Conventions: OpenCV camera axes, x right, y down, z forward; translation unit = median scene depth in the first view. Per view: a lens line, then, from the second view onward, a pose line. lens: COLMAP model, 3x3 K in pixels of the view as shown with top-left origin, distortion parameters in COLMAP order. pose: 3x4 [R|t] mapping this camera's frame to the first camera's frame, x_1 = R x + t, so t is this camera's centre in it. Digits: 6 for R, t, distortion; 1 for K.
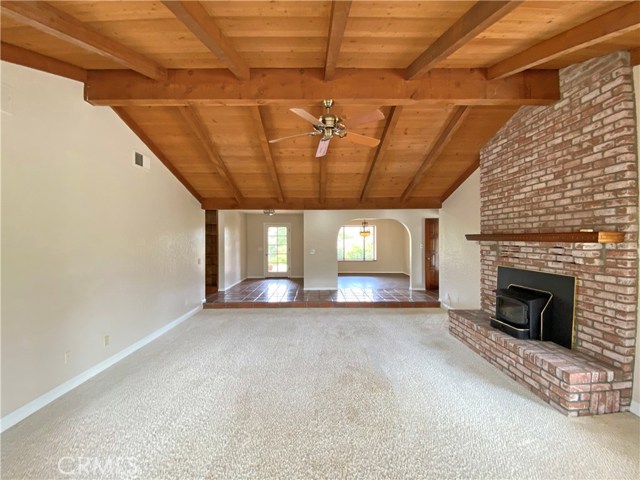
lens RADIAL K [[257.3, 0, 320.0], [0, 257.3, 240.0], [0, 0, 1]] dist [-0.022025, -0.000353]
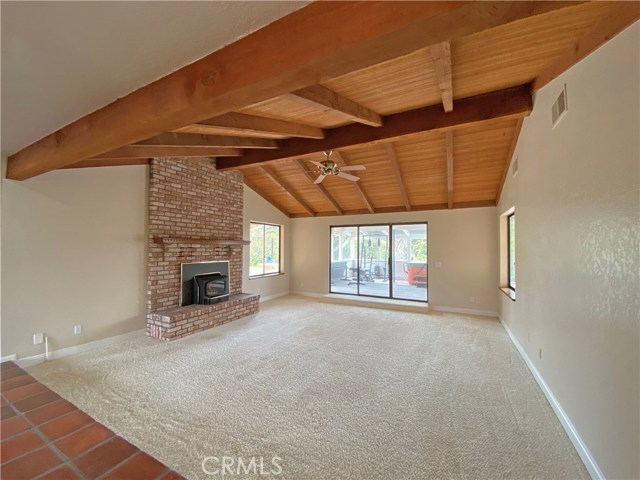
lens RADIAL K [[257.3, 0, 320.0], [0, 257.3, 240.0], [0, 0, 1]] dist [-0.022025, -0.000353]
pose [[-0.886700, 0.008954, 0.462259, -0.546112], [-0.003460, 0.999656, -0.026001, 0.016493], [-0.462333, -0.024654, -0.886364, 2.057868]]
